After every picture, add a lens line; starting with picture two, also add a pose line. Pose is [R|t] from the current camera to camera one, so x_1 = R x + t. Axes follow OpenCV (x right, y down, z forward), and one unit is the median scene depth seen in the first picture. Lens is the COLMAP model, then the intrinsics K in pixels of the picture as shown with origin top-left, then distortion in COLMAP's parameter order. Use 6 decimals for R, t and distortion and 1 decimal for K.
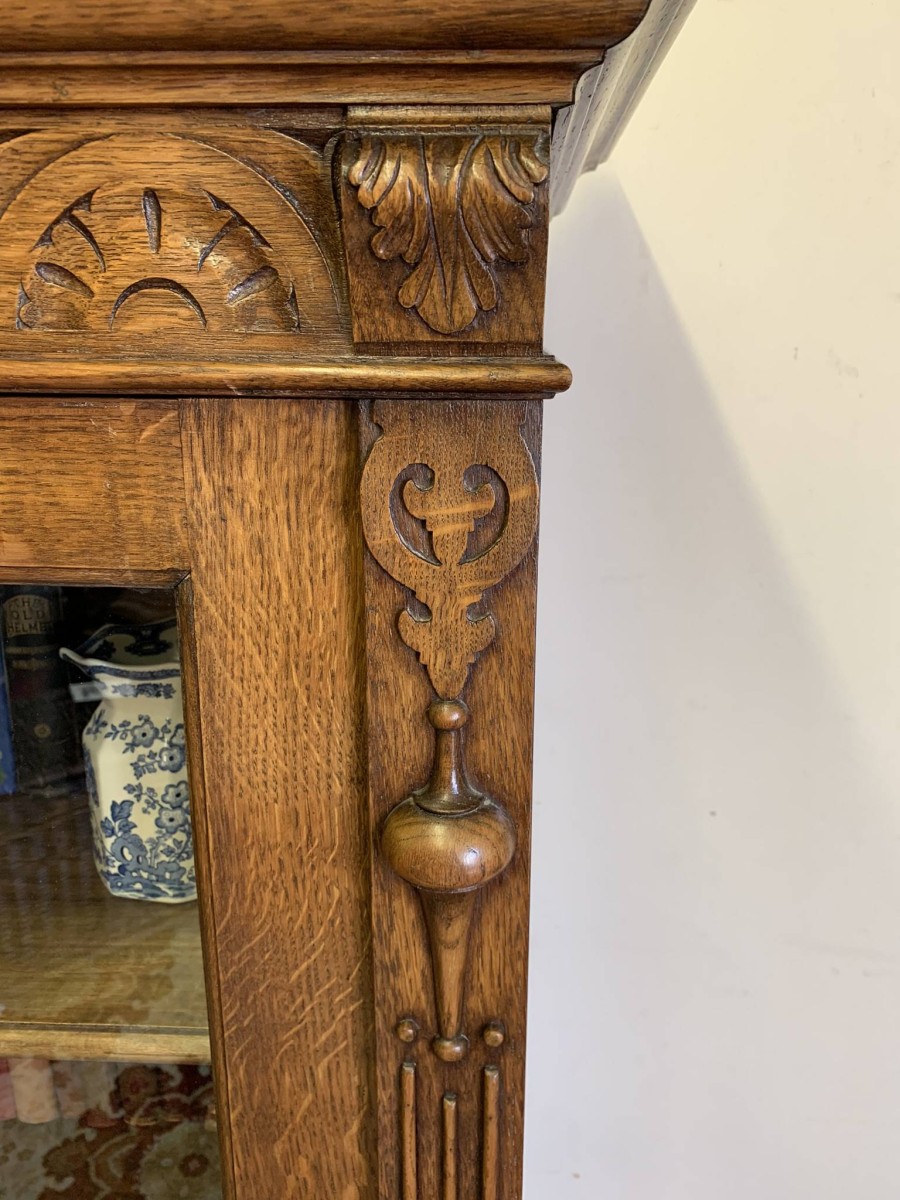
lens RADIAL K [[926.0, 0, 473.2], [0, 926.0, 583.8], [0, 0, 1]] dist [0.005179, -0.014256]
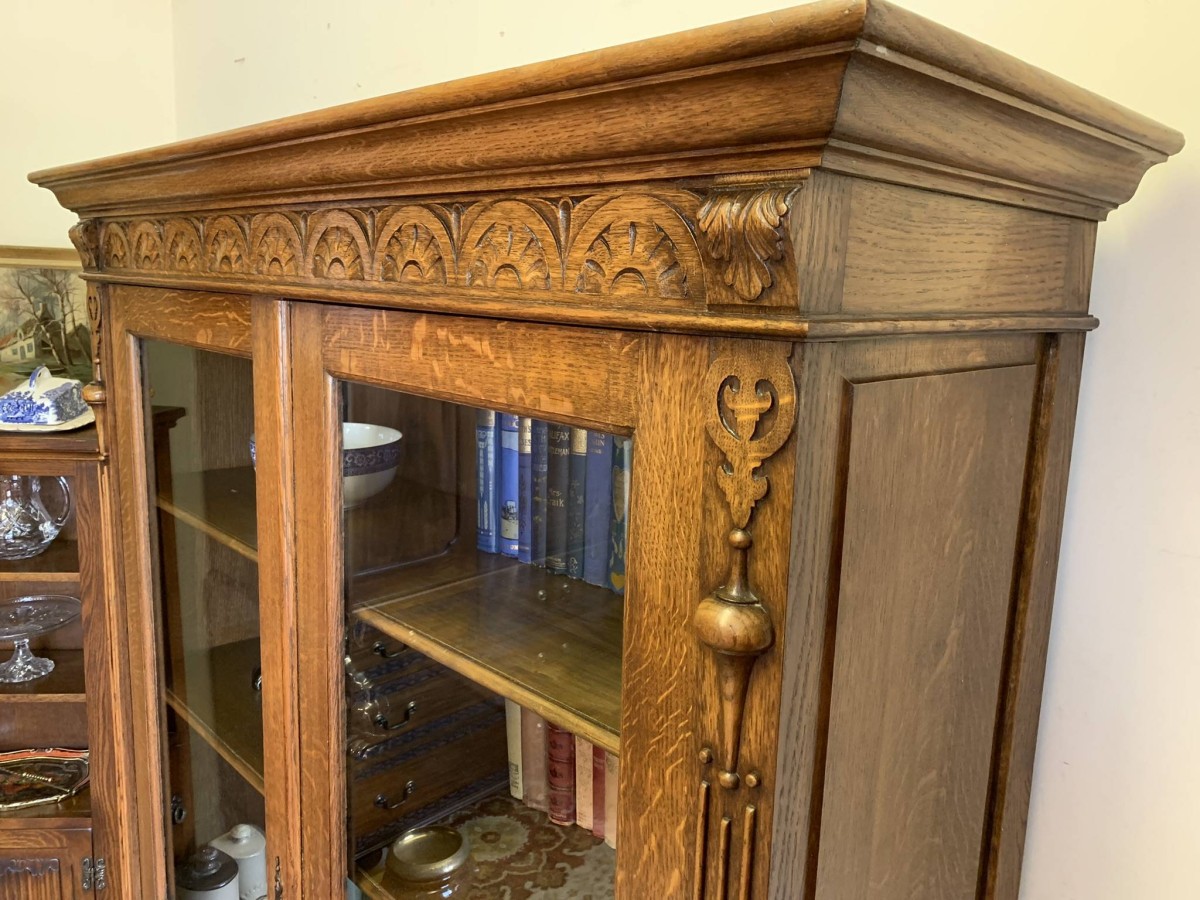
lens RADIAL K [[905.8, 0, 593.9], [0, 905.8, 430.7], [0, 0, 1]] dist [0.106638, -0.177540]
pose [[0.731634, 0.126090, -0.669935, 0.804947], [-0.206631, 0.977531, -0.041677, 0.079353], [0.649627, 0.168922, 0.741249, -0.330816]]
